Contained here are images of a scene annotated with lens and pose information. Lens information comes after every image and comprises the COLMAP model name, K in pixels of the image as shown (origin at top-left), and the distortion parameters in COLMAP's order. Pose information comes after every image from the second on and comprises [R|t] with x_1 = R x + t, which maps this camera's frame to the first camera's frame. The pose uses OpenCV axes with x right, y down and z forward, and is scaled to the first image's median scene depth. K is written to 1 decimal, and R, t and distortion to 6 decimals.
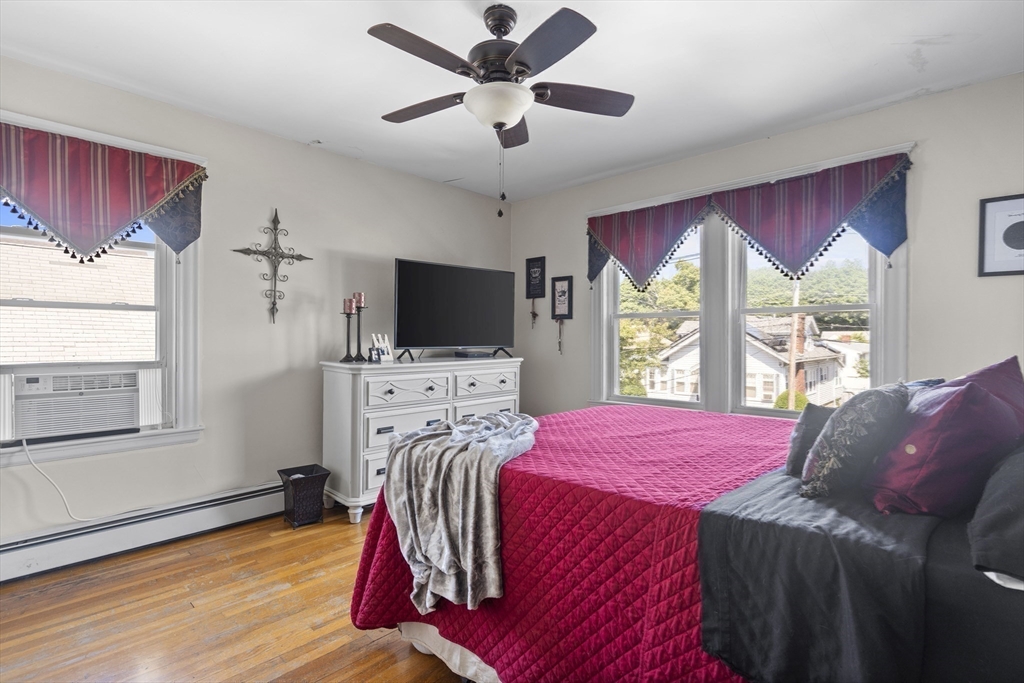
lens RADIAL K [[494.4, 0, 512.0], [0, 494.4, 341.5], [0, 0, 1]] dist [0.011433, 0.001611]
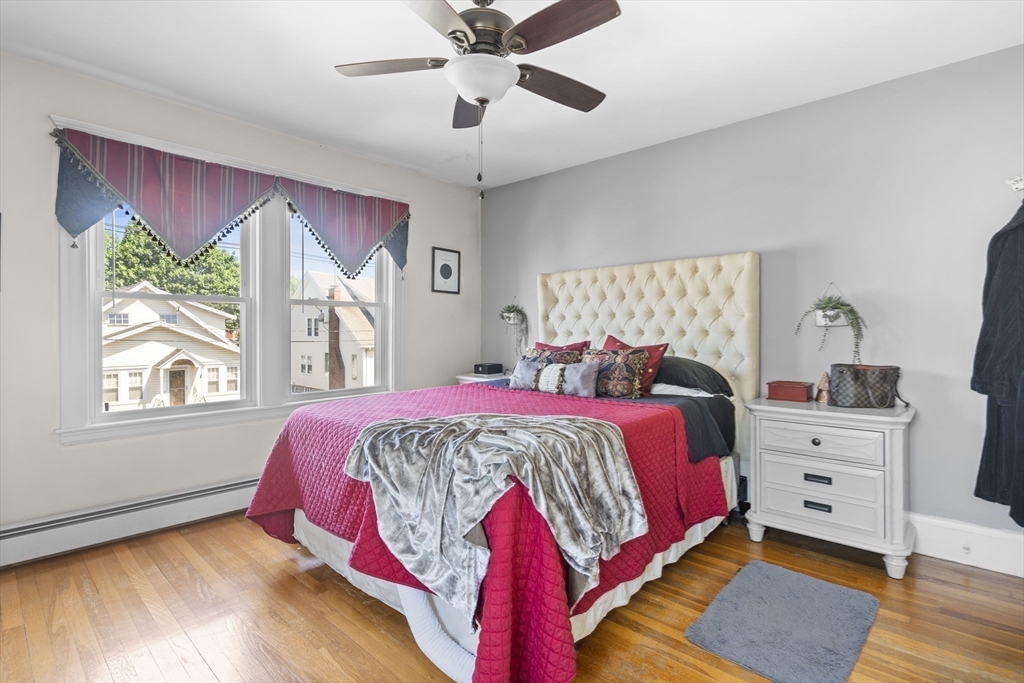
lens RADIAL K [[507.1, 0, 508.7], [0, 507.1, 331.3], [0, 0, 1]] dist [0.000367, 0.000060]
pose [[-0.025569, -0.005092, 0.999660, -0.662438], [0.006022, 0.999968, 0.005247, -0.002310], [-0.999655, 0.006154, -0.025537, 0.655166]]
